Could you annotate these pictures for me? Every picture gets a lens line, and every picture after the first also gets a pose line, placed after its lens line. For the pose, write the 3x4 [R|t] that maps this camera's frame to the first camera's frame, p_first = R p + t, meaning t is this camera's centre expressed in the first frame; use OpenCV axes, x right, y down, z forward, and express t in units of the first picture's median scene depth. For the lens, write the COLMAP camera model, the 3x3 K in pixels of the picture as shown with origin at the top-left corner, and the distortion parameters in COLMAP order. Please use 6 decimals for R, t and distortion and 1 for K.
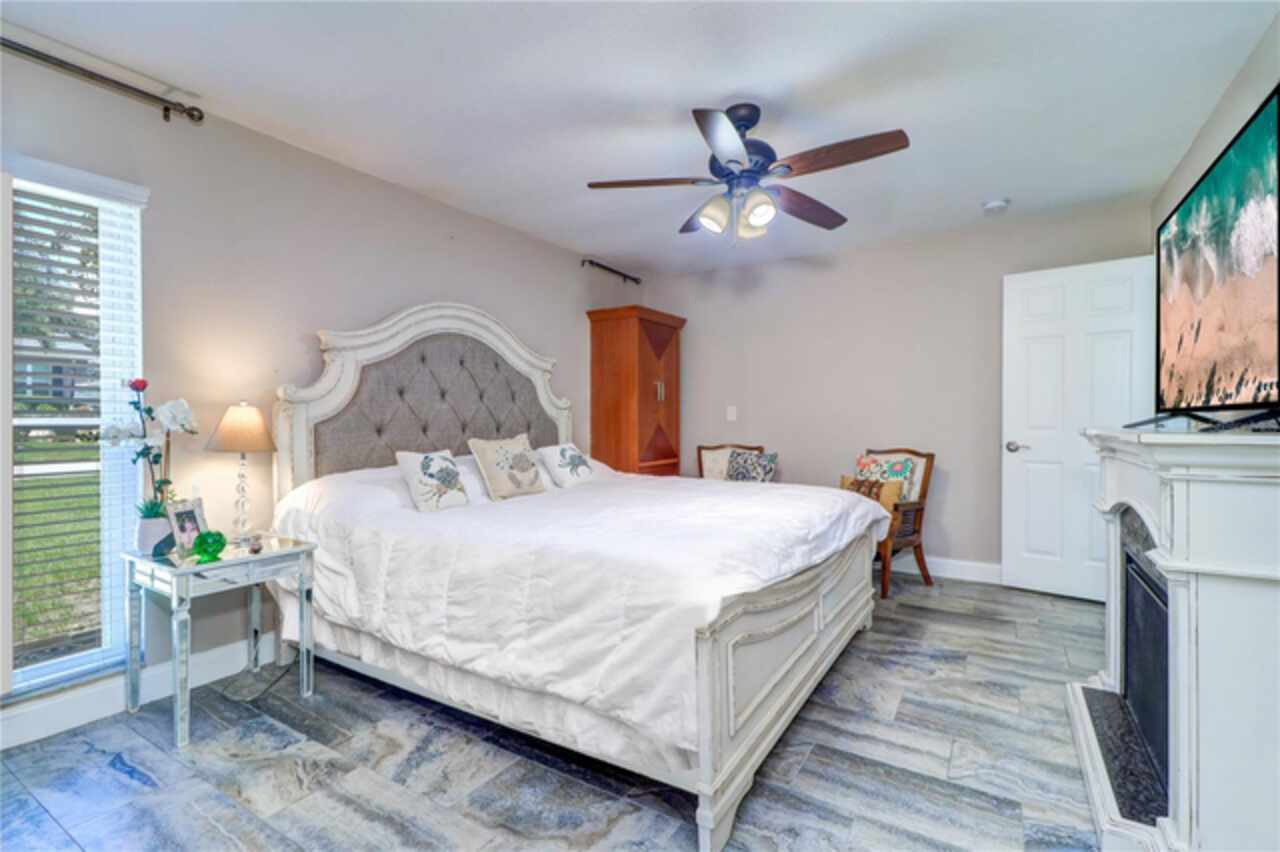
lens RADIAL K [[589.7, 0, 641.3], [0, 589.7, 425.9], [0, 0, 1]] dist [-0.004307, -0.000285]
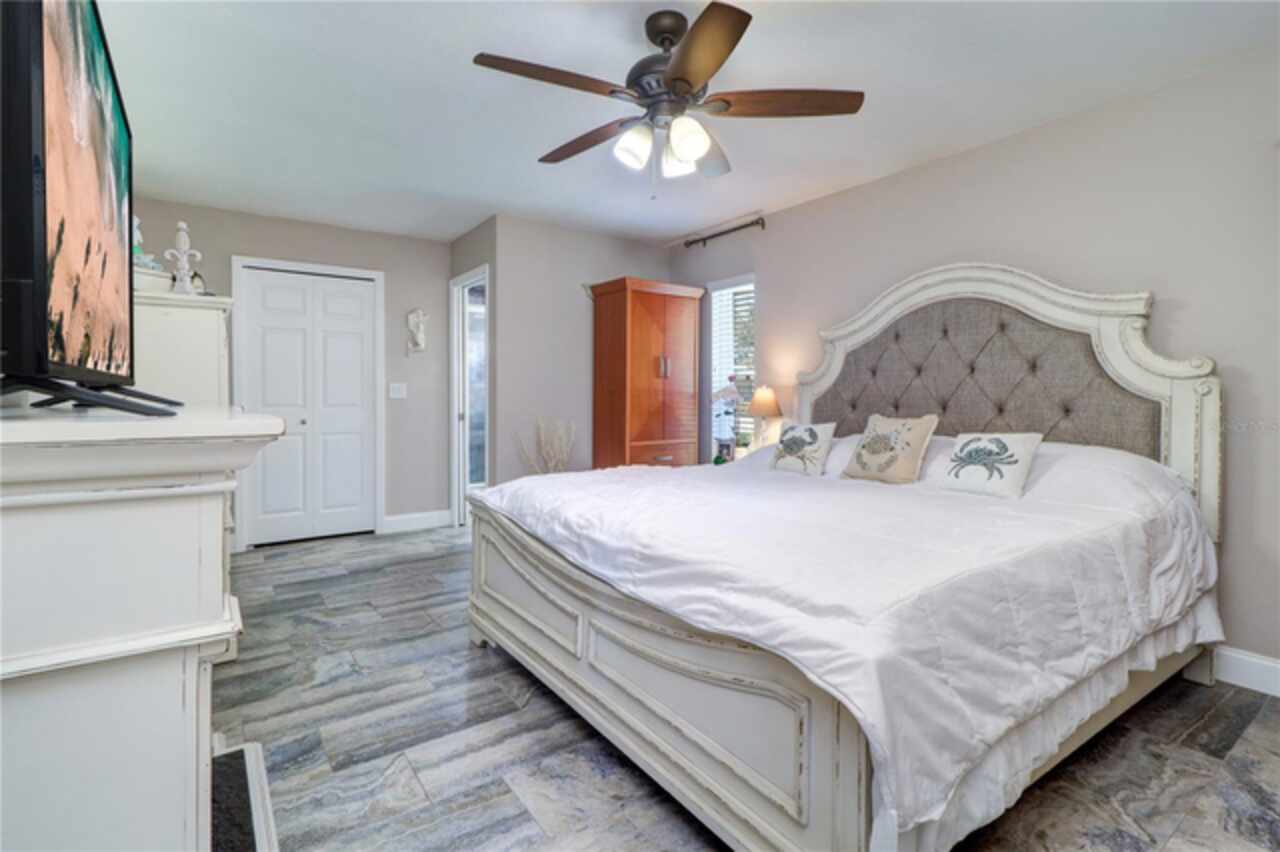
lens RADIAL K [[589.7, 0, 672.5], [0, 589.7, 396.6], [0, 0, 1]] dist [-0.004307, -0.000285]
pose [[-0.340994, 0.008707, -0.940025, 1.102692], [-0.003982, 0.999935, 0.010706, -0.027641], [0.940057, 0.007394, -0.340937, 1.493563]]
